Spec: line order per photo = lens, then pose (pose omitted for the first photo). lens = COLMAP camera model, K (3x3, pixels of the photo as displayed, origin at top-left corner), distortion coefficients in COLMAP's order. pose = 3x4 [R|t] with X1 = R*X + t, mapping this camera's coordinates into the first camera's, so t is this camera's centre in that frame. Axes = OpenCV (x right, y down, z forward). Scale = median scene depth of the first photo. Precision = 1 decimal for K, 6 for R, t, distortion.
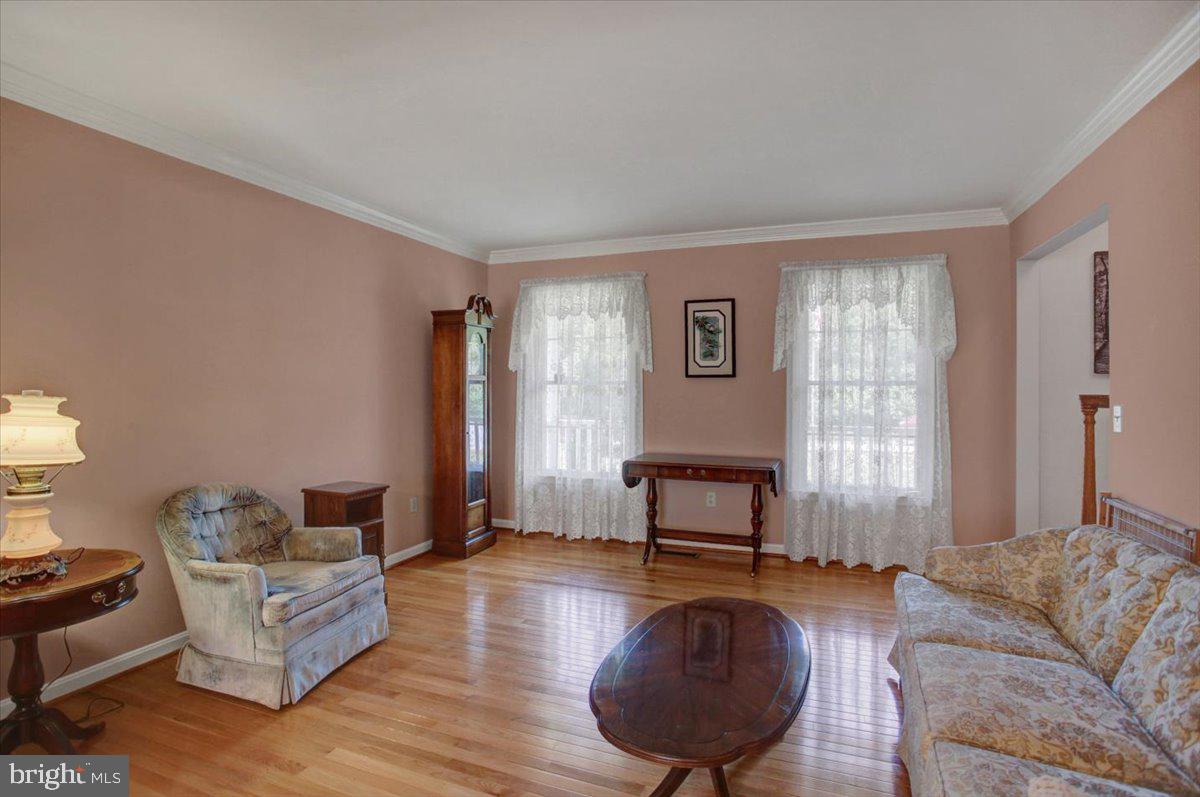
lens RADIAL K [[607.0, 0, 599.4], [0, 607.0, 380.0], [0, 0, 1]] dist [-0.001164, 0.000406]
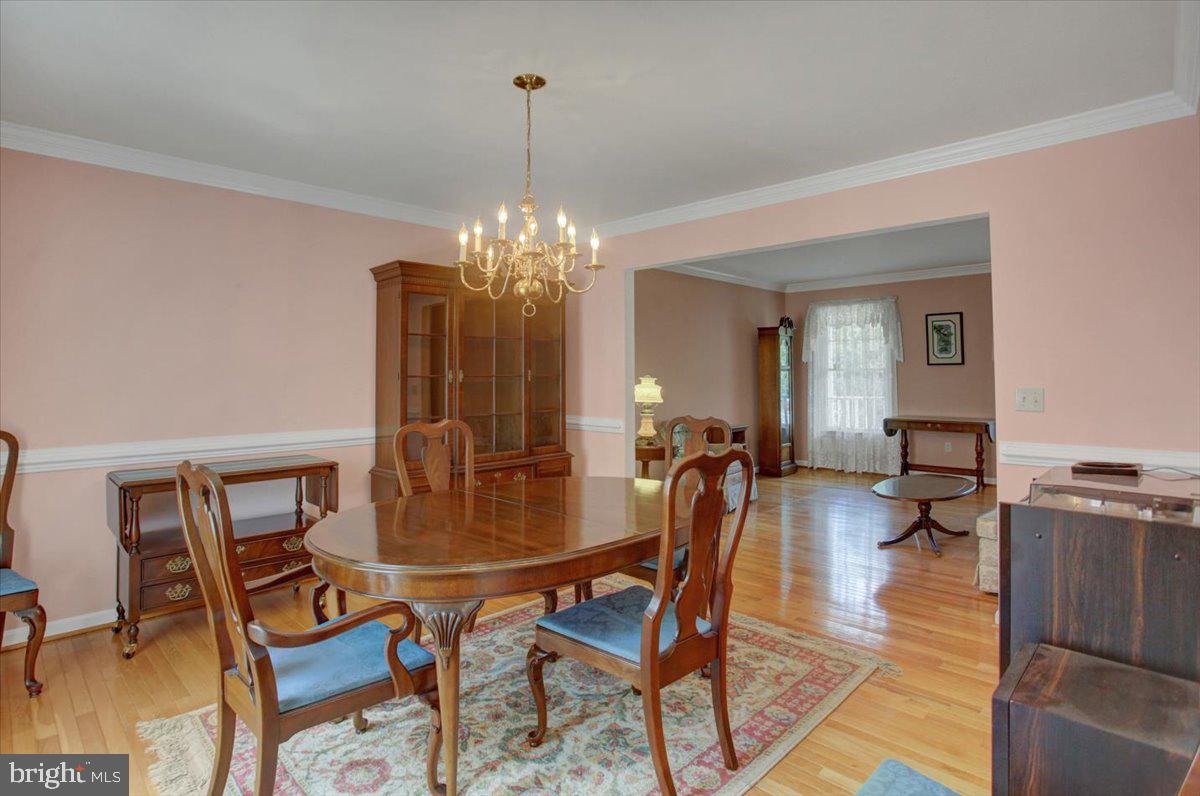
lens RADIAL K [[648.0, 0, 602.2], [0, 648.0, 353.4], [0, 0, 1]] dist [-0.017997, 0.000643]
pose [[0.934077, -0.019520, -0.356539, -0.040582], [0.013200, 0.999710, -0.020151, -0.012605], [0.356829, 0.014116, 0.934063, -0.784288]]
